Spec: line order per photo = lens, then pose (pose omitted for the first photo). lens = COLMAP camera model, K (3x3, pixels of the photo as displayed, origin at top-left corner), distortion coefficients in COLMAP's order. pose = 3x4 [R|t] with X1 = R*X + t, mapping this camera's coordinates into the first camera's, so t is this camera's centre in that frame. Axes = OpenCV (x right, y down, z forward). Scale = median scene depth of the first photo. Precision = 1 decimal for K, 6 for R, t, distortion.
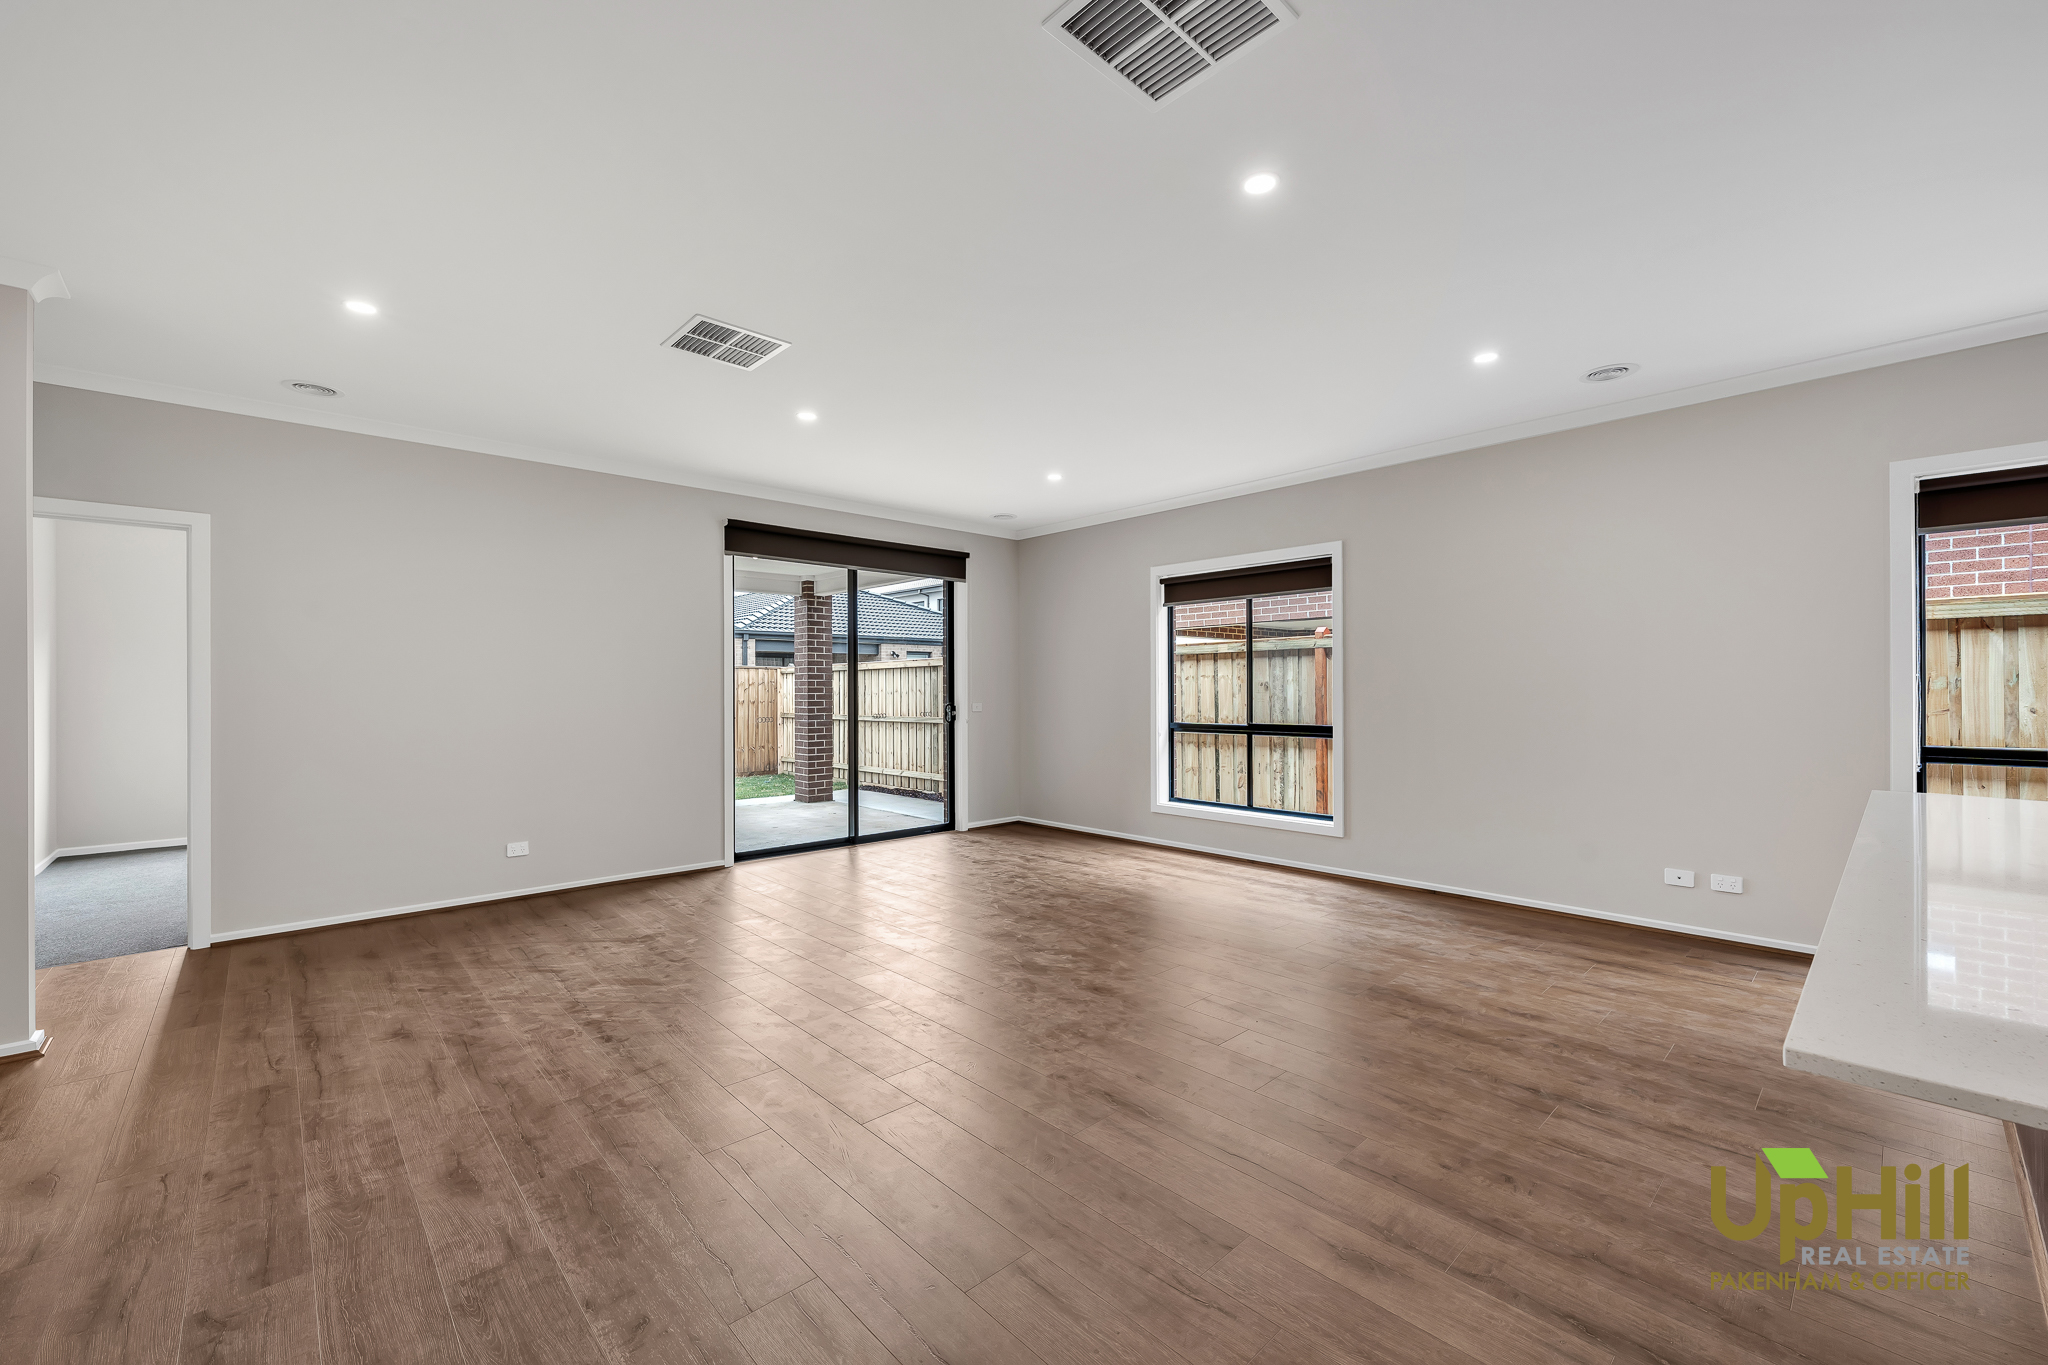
lens RADIAL K [[810.3, 0, 1016.4], [0, 810.3, 681.4], [0, 0, 1]] dist [-0.005709, 0.000156]
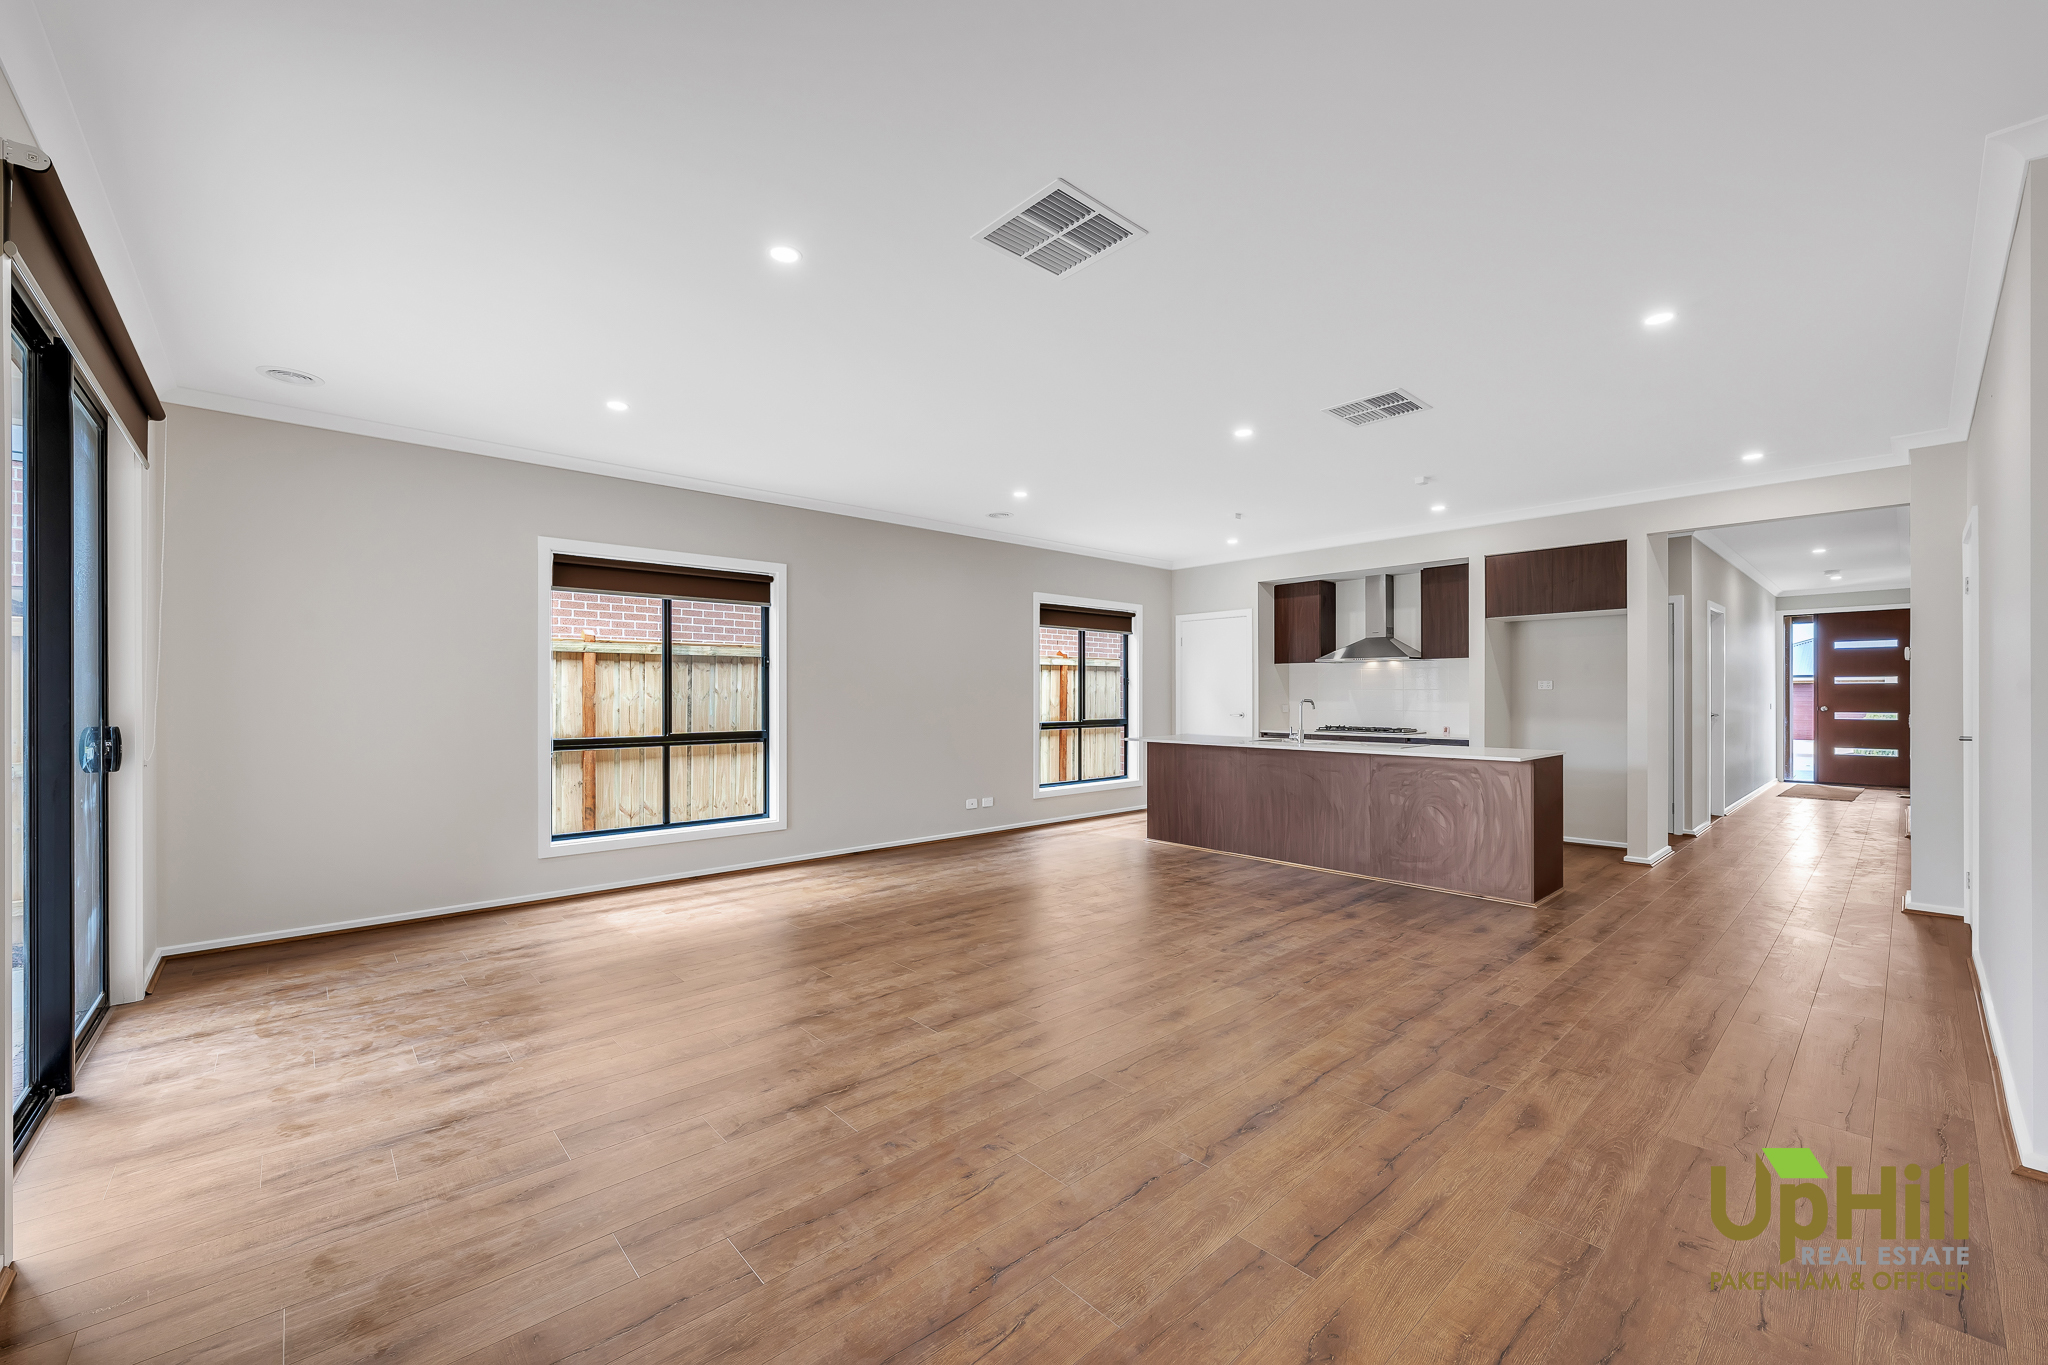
lens RADIAL K [[810.3, 0, 1019.4], [0, 810.3, 689.8], [0, 0, 1]] dist [-0.005709, 0.000156]
pose [[0.016280, 0.009434, 0.999823, -0.699846], [-0.008107, 0.999924, -0.009303, 0.007298], [-0.999835, -0.007954, 0.016355, 0.645218]]
